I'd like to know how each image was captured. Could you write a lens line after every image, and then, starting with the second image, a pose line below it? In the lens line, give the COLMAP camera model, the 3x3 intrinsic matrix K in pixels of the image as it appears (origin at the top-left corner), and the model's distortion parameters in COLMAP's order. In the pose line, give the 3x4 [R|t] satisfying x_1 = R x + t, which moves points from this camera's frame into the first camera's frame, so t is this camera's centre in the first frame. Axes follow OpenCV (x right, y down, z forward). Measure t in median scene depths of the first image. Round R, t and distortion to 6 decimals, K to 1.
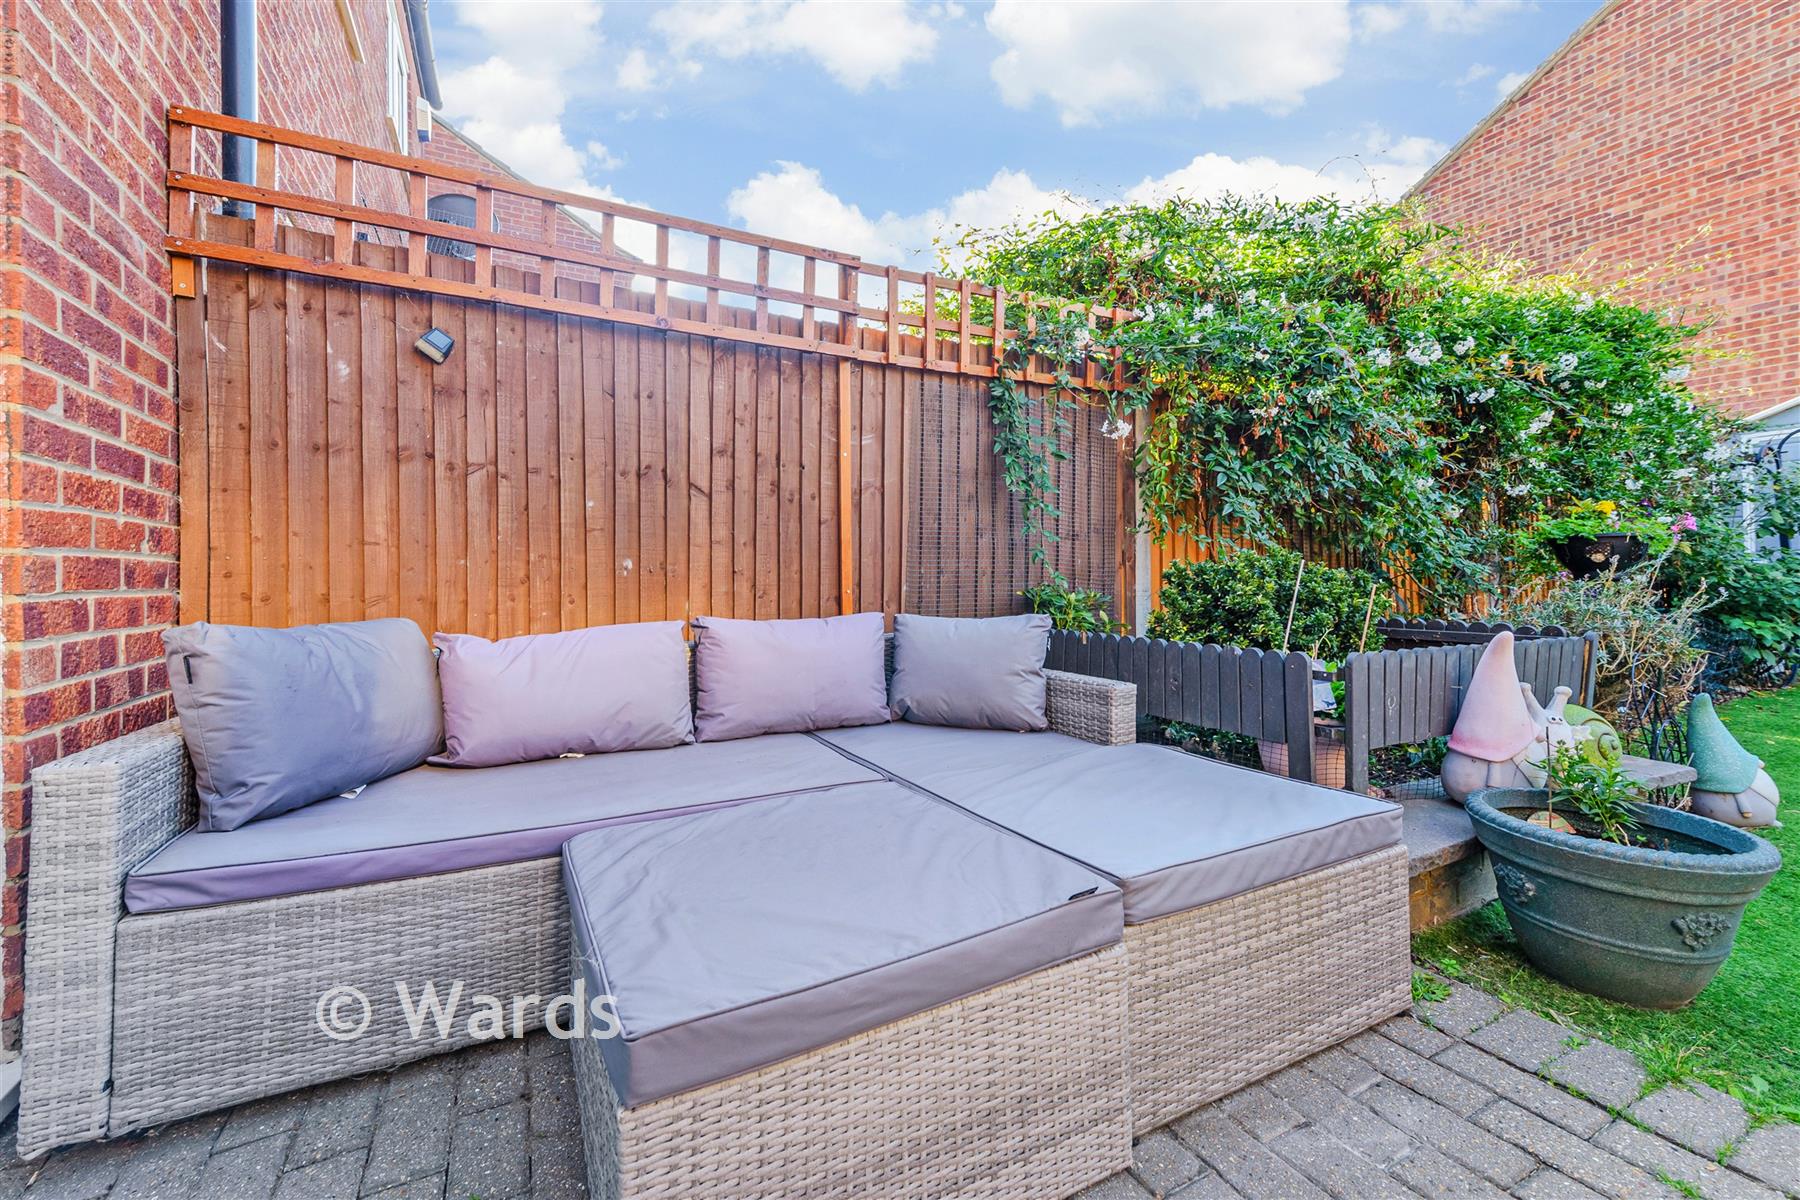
lens RADIAL K [[722.8, 0, 900.0], [0, 722.8, 600.0], [0, 0, 1]] dist [0.003009, 0.000193]
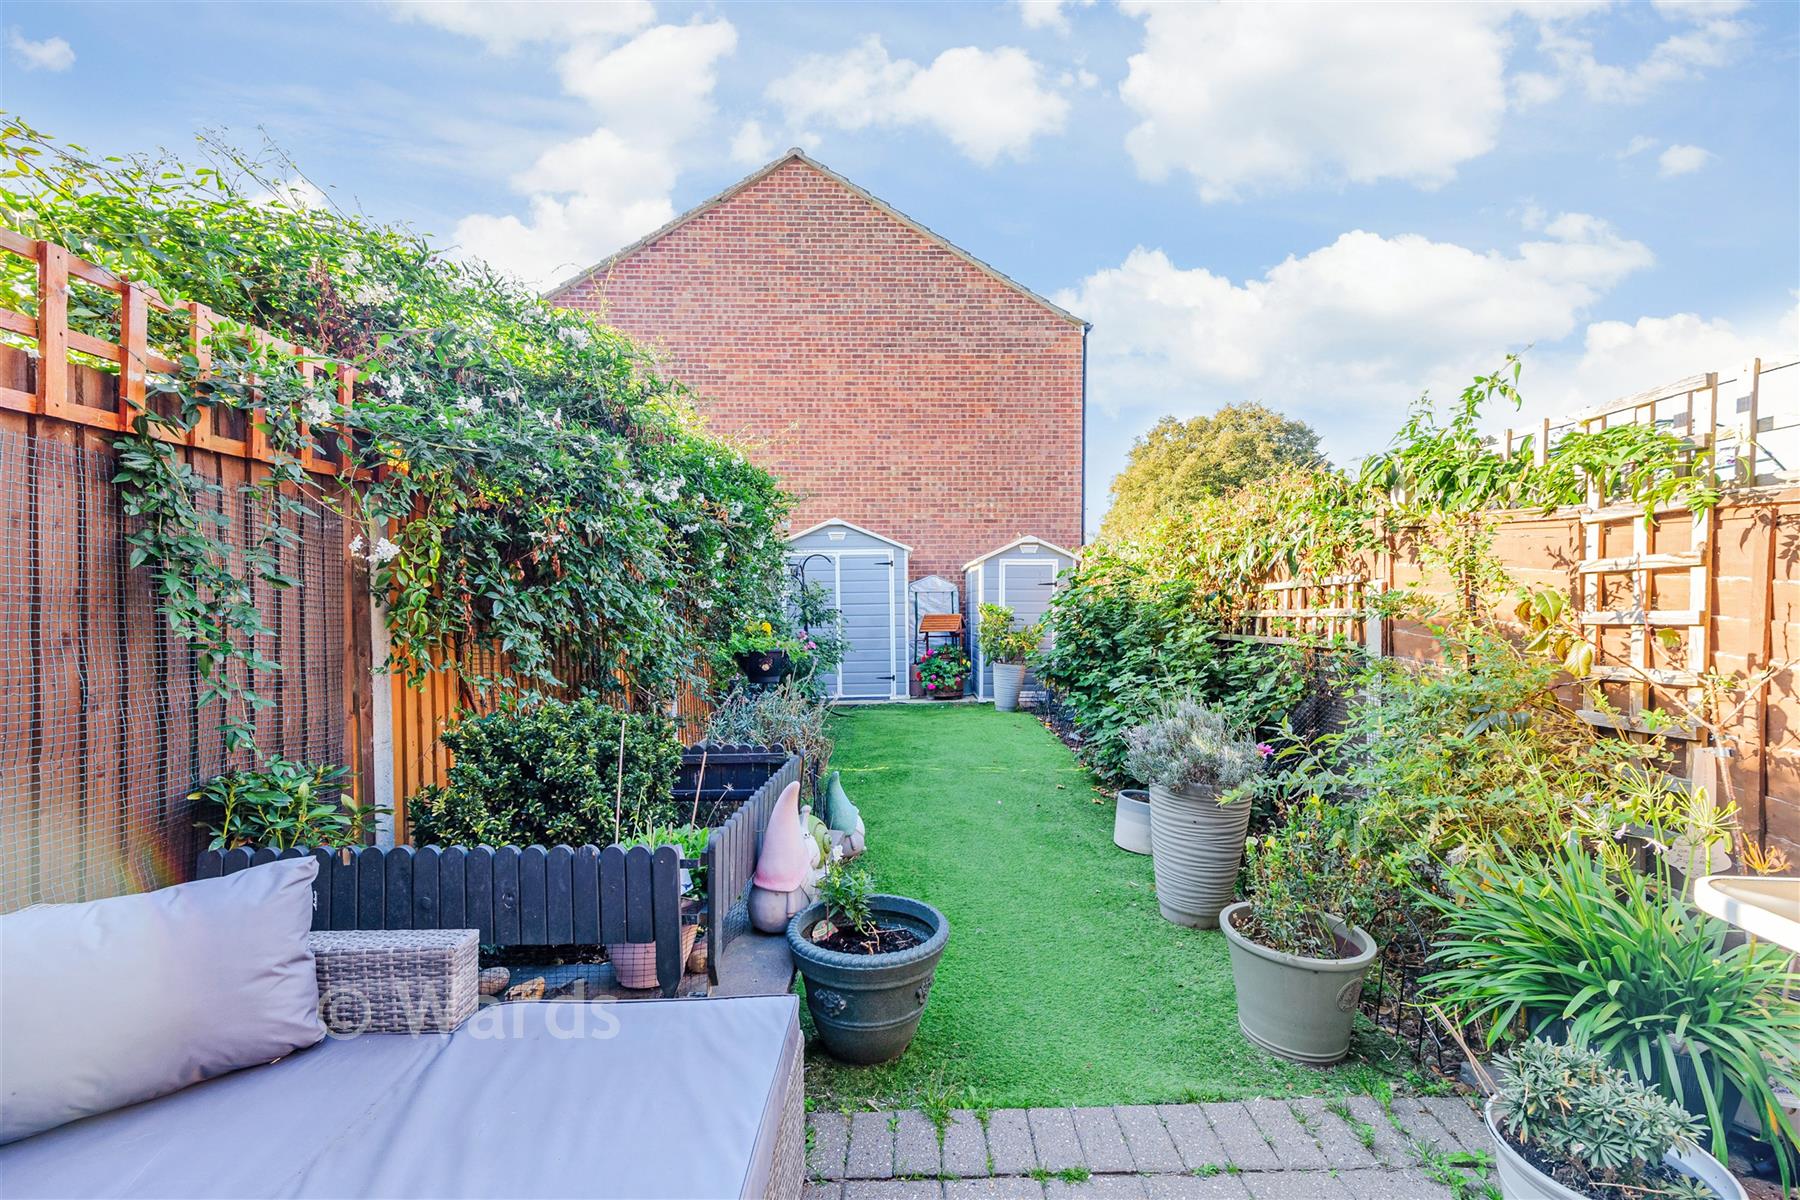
lens RADIAL K [[734.4, 0, 902.4], [0, 734.4, 641.9], [0, 0, 1]] dist [0.006321, -0.000307]
pose [[0.461535, -0.028651, 0.886659, -0.105433], [0.017074, 0.999580, 0.023412, -0.143081], [-0.886957, 0.004333, 0.461831, 0.184393]]
